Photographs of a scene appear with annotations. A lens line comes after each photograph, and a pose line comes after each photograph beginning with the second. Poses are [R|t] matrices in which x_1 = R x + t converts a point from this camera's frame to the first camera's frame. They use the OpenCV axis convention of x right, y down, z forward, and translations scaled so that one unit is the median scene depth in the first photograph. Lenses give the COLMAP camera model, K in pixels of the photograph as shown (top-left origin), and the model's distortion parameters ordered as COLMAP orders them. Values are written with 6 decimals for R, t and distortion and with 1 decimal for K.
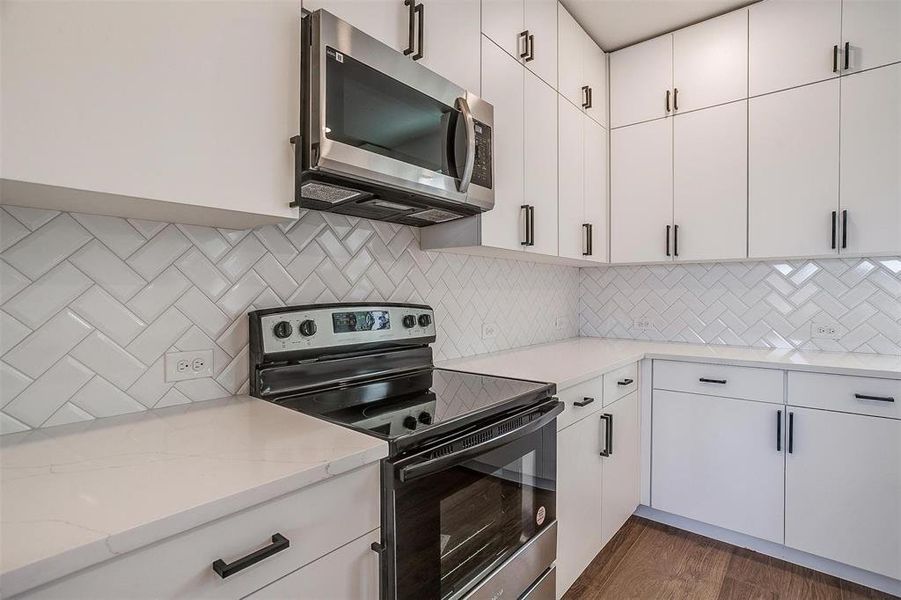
lens RADIAL K [[438.7, 0, 456.0], [0, 438.7, 294.1], [0, 0, 1]] dist [-0.025454, 0.007851]
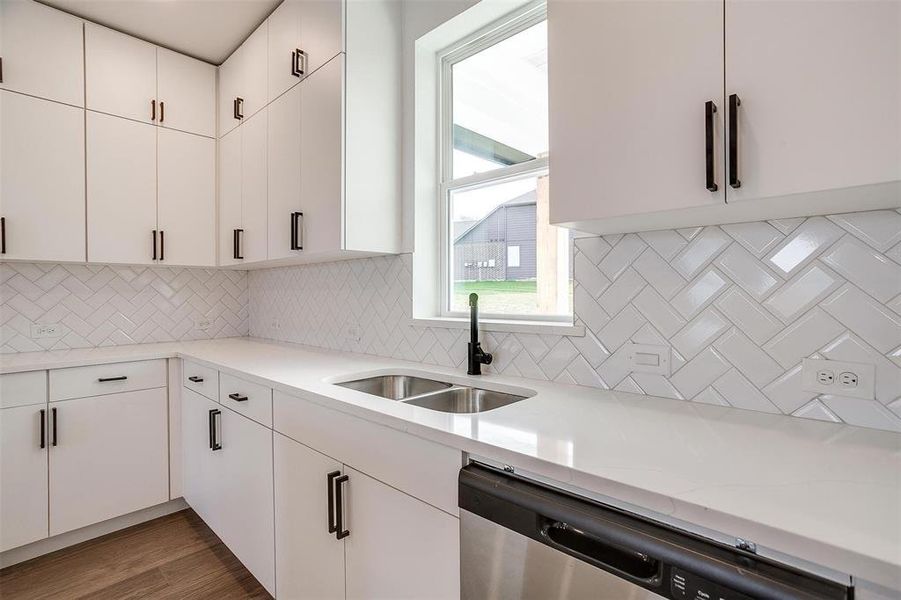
lens RADIAL K [[438.7, 0, 441.1], [0, 438.7, 292.8], [0, 0, 1]] dist [-0.025454, 0.007851]
pose [[0.997066, -0.006178, -0.076293, 1.516453], [0.005619, 0.999956, -0.007542, 0.003728], [0.076336, 0.007091, 0.997057, 0.007042]]
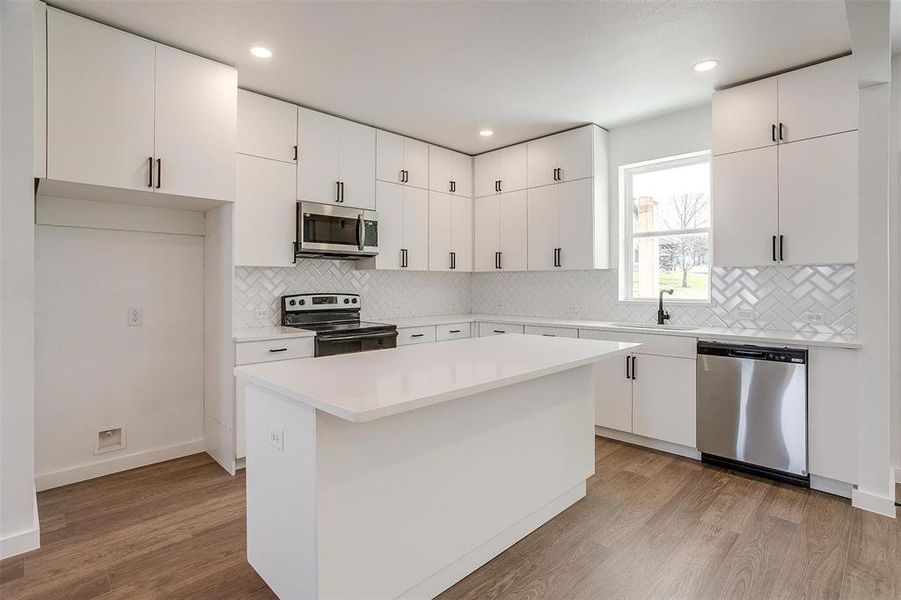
lens RADIAL K [[438.7, 0, 445.5], [0, 438.7, 282.4], [0, 0, 1]] dist [-0.025454, 0.007851]
pose [[0.994141, -0.002823, -0.108050, 0.684567], [0.002026, 0.999970, -0.007485, -0.020277], [0.108068, 0.007222, 0.994117, -1.310304]]
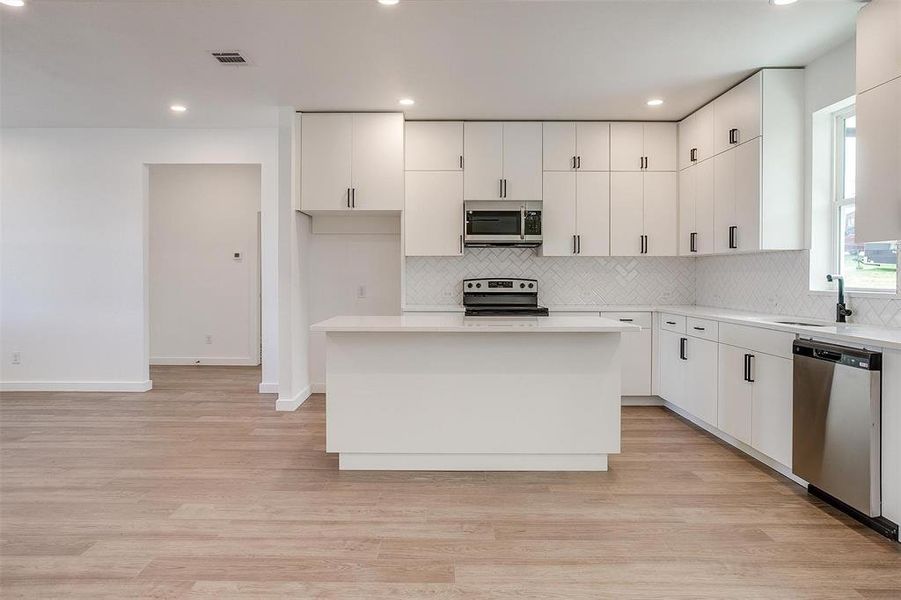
lens RADIAL K [[567.7, 0, 448.4], [0, 567.7, 280.7], [0, 0, 1]] dist [-0.007455, -0.001042]
pose [[0.646921, 0.007819, -0.762517, 2.171918], [-0.002317, 0.999963, 0.008288, 0.005726], [0.762554, -0.003595, 0.646915, -1.507099]]
